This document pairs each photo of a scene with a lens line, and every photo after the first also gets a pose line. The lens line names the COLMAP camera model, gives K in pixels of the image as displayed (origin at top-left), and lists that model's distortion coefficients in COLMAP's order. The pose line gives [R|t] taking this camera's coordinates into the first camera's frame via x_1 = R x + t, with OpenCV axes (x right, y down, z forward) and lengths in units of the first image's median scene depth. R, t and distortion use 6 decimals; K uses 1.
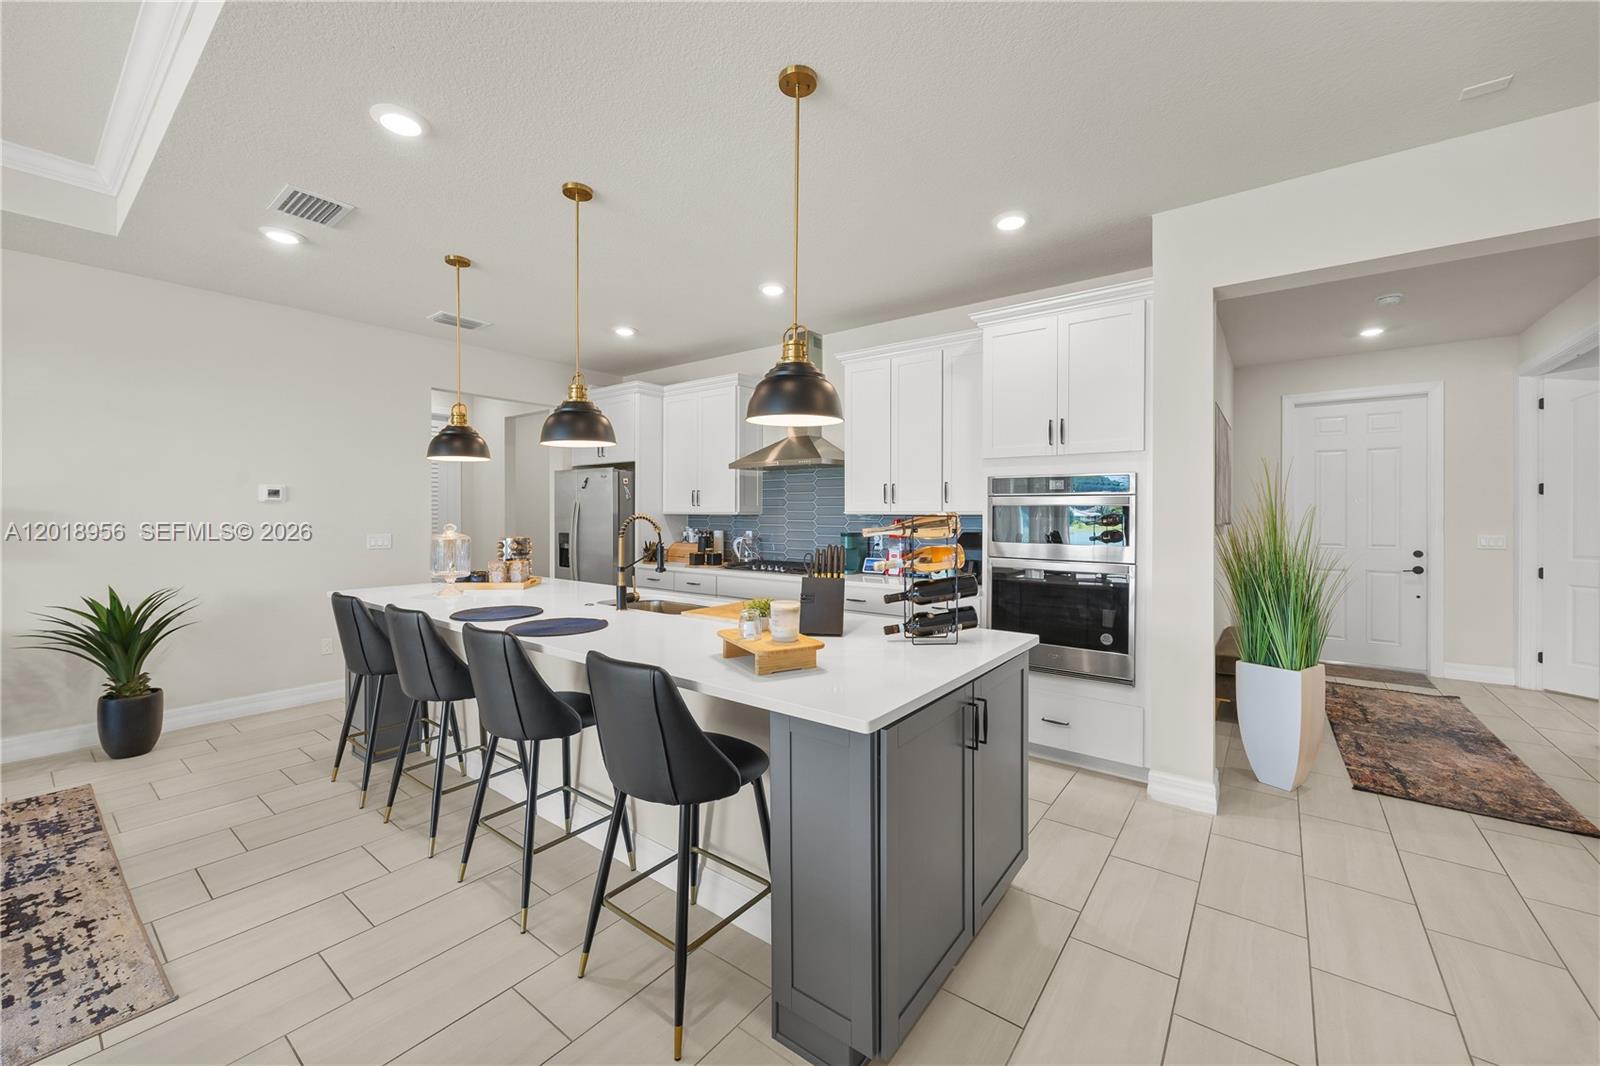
lens RADIAL K [[633.8, 0, 792.3], [0, 633.8, 527.6], [0, 0, 1]] dist [-0.003804, -0.000148]
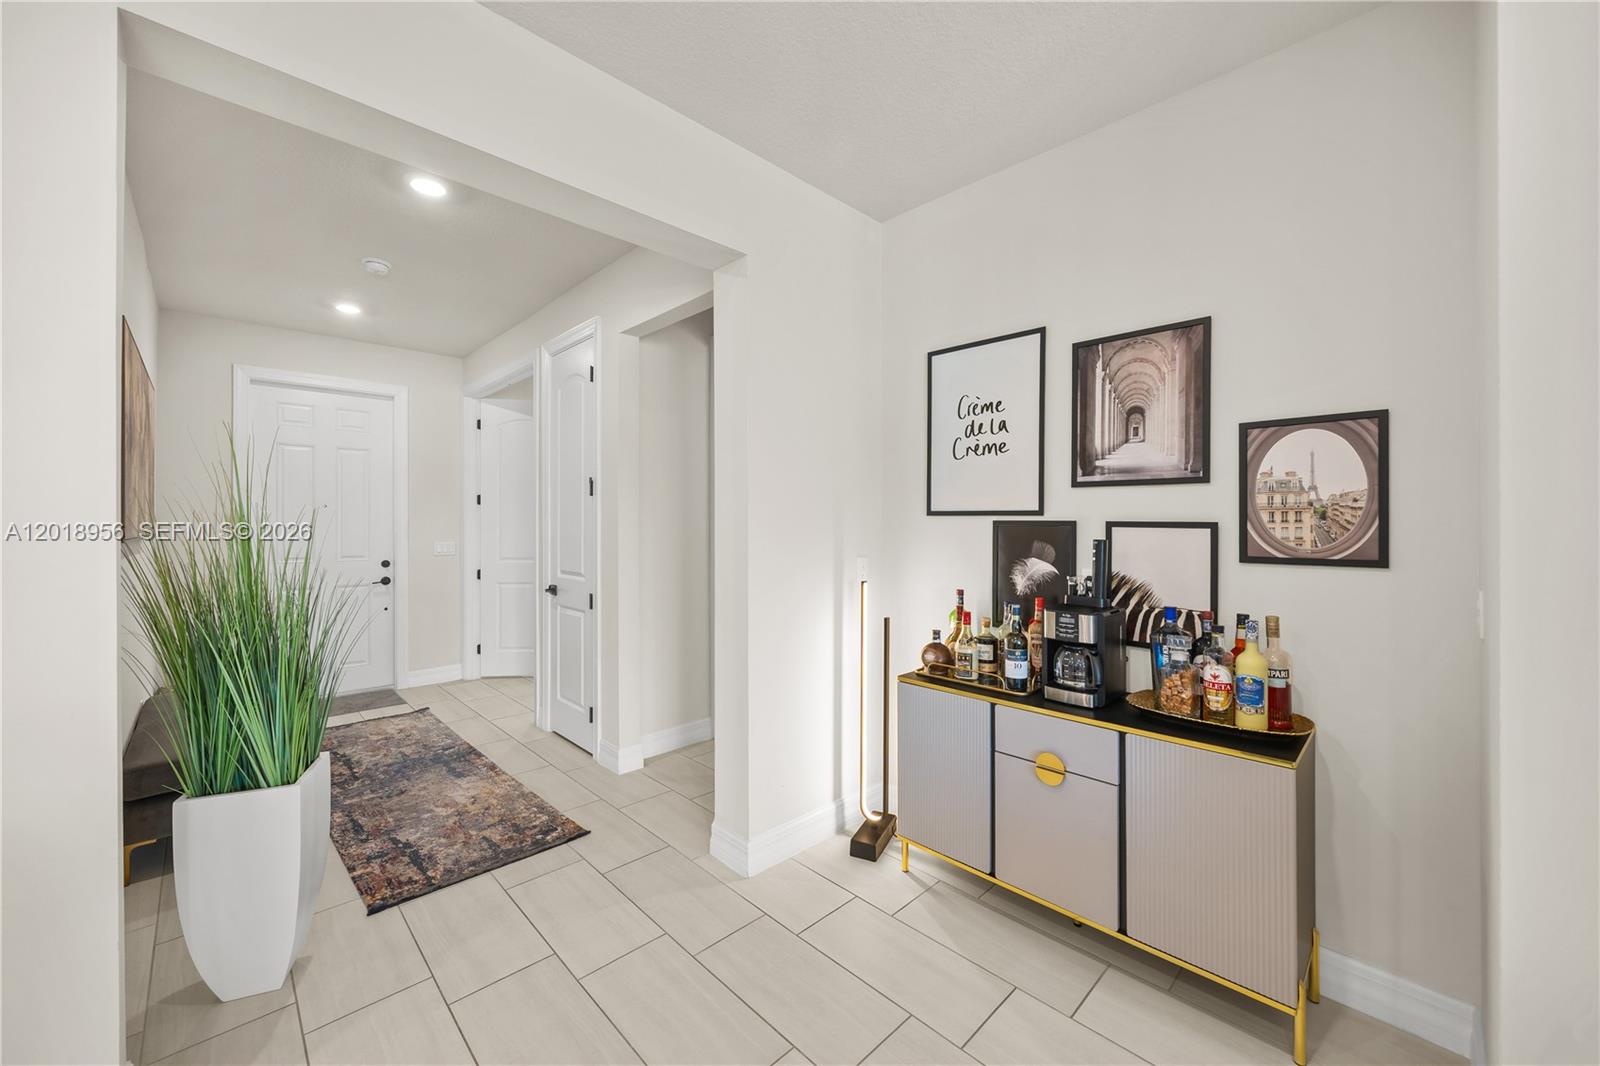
lens RADIAL K [[622.8, 0, 797.2], [0, 622.8, 517.5], [0, 0, 1]] dist [0.000796, 0.000252]
pose [[0.156292, 0.009380, 0.987666, 0.249234], [0.018856, 0.999744, -0.012478, -0.007435], [-0.987531, 0.020573, 0.156075, 0.372227]]
